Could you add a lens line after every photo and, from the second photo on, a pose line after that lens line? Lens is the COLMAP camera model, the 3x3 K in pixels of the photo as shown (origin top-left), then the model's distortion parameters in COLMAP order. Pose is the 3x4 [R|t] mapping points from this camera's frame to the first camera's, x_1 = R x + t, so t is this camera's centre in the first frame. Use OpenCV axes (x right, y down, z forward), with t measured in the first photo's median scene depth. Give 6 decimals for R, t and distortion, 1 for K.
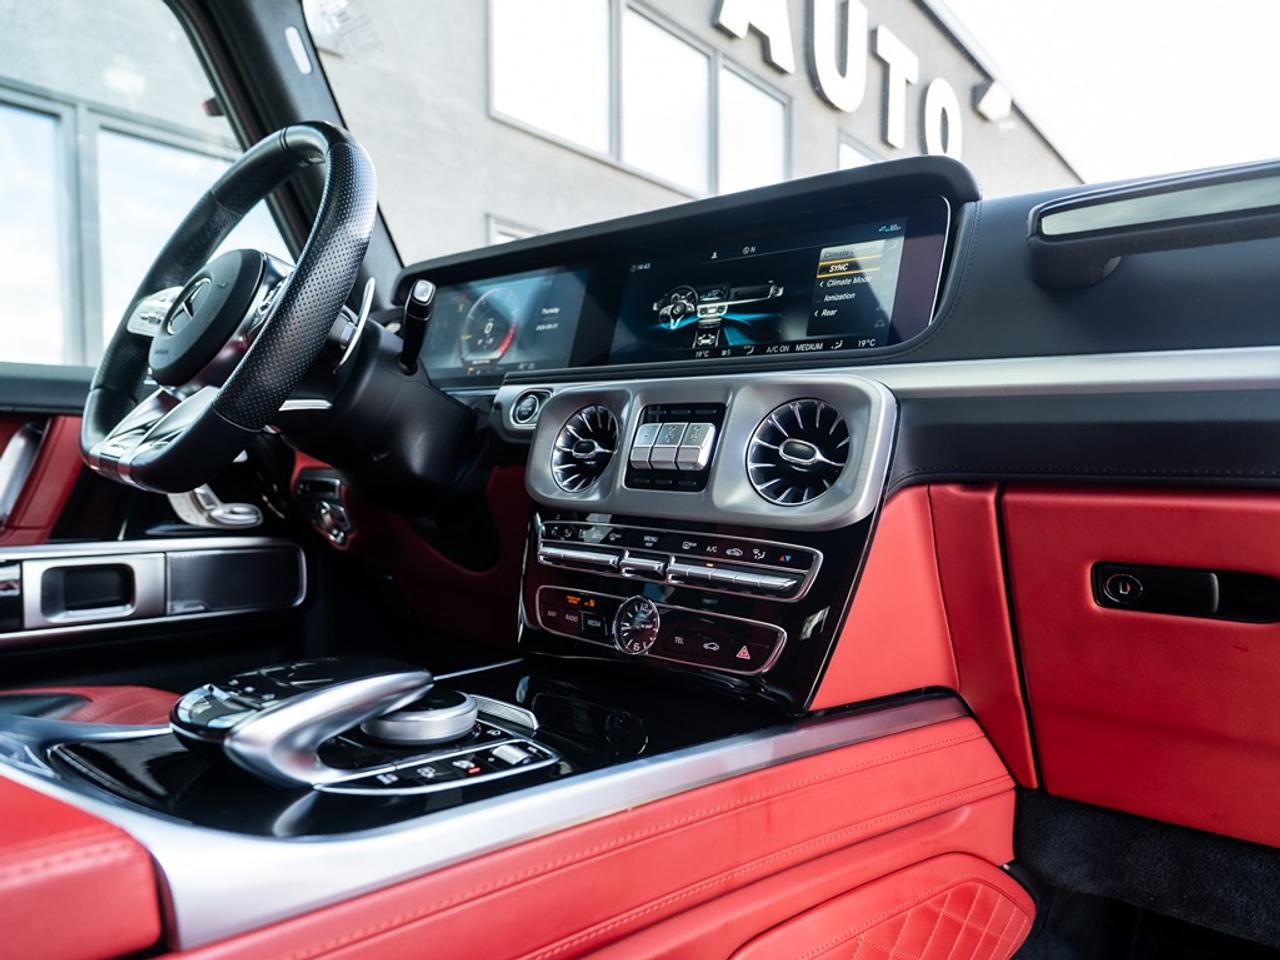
lens RADIAL K [[862.8, 0, 685.2], [0, 862.8, 478.6], [0, 0, 1]] dist [-0.009396, -0.000423]
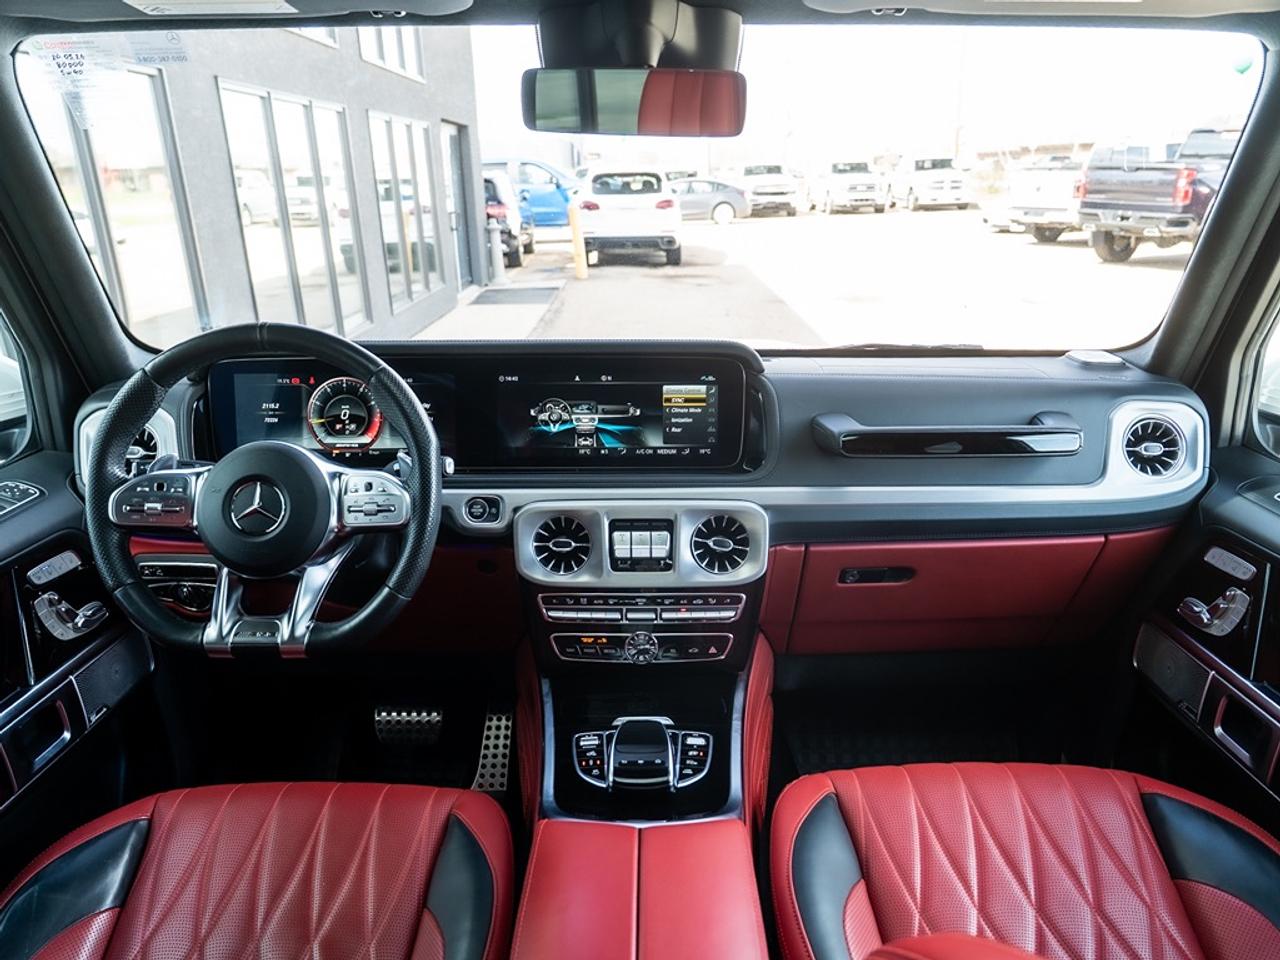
lens RADIAL K [[939.3, 0, 644.9], [0, 939.3, 540.5], [0, 0, 1]] dist [-0.020298, -0.000725]
pose [[0.778685, -0.254123, 0.573647, -0.896608], [0.041219, 0.933047, 0.357385, -0.593303], [-0.626060, -0.254646, 0.737024, -0.319238]]
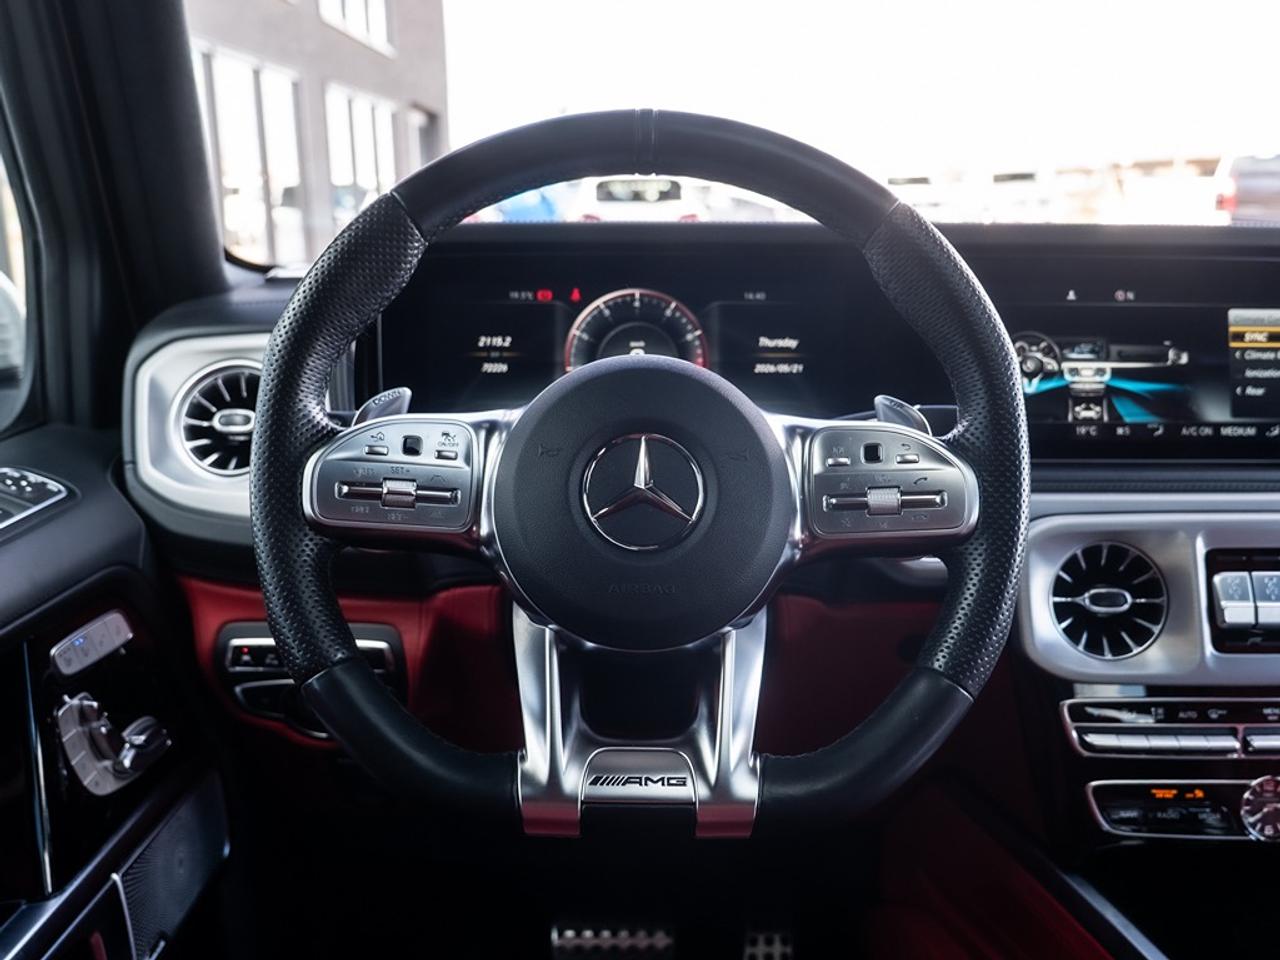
lens RADIAL K [[1229.8, 0, 640.0], [0, 1229.8, 480.0], [0, 0, 1]] dist [-0.039758, 0.013832]
pose [[0.768769, -0.163781, 0.618199, -1.028635], [0.033674, 0.975677, 0.216613, -0.366917], [-0.638640, -0.145708, 0.755585, 0.409938]]
